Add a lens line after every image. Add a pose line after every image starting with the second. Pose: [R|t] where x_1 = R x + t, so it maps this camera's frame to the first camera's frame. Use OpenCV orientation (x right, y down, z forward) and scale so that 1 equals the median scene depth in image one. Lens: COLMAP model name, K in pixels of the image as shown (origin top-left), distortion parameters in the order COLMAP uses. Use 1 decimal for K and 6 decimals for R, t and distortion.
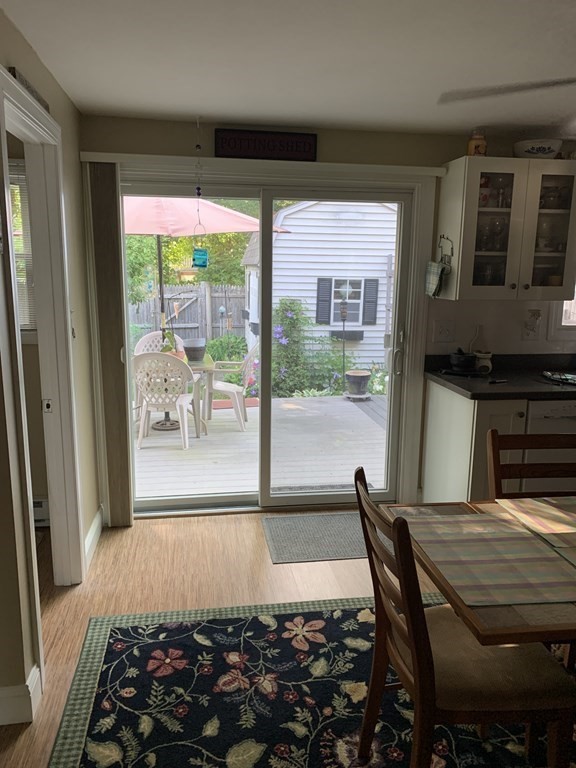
lens RADIAL K [[577.2, 0, 288.0], [0, 577.2, 384.0], [0, 0, 1]] dist [0.008090, 0.006855]
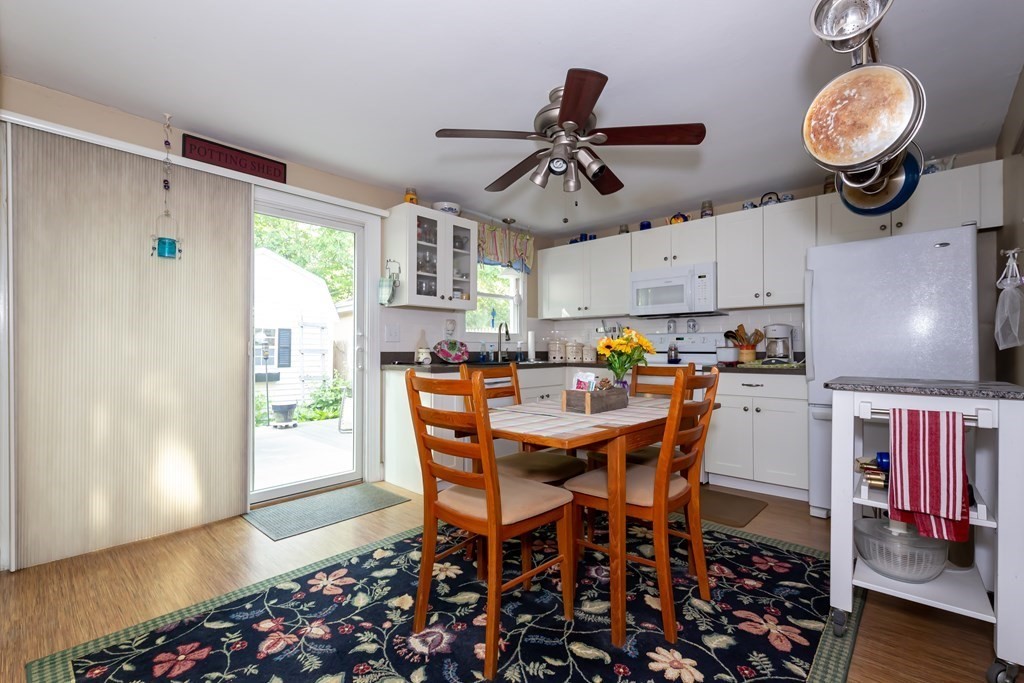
lens RADIAL K [[442.6, 0, 509.0], [0, 442.6, 350.0], [0, 0, 1]] dist [-0.000966, -0.000047]
pose [[0.786385, -0.015621, 0.617540, -0.208330], [0.128258, 0.982024, -0.138485, 0.174011], [-0.604276, 0.188107, 0.774252, 0.114219]]
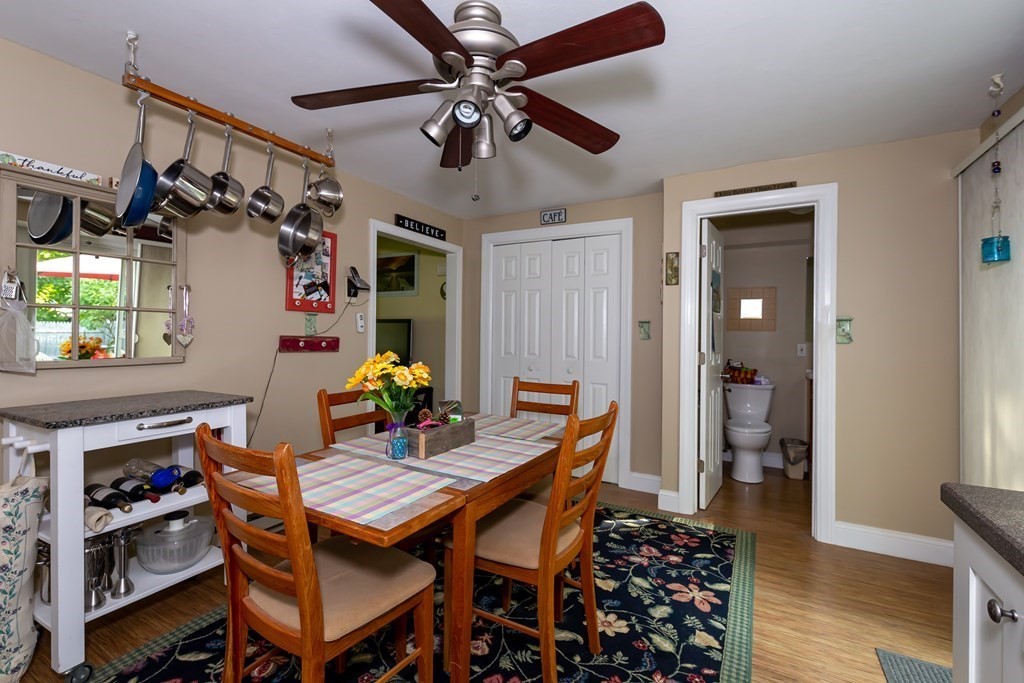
lens RADIAL K [[449.4, 0, 512.0], [0, 449.4, 341.5], [0, 0, 1]] dist [-0.000830, -0.000290]
pose [[-0.619141, -0.017725, -0.785080, 0.915321], [-0.170164, 0.979020, 0.112093, -0.070056], [0.766622, 0.202993, -0.609168, 1.172889]]
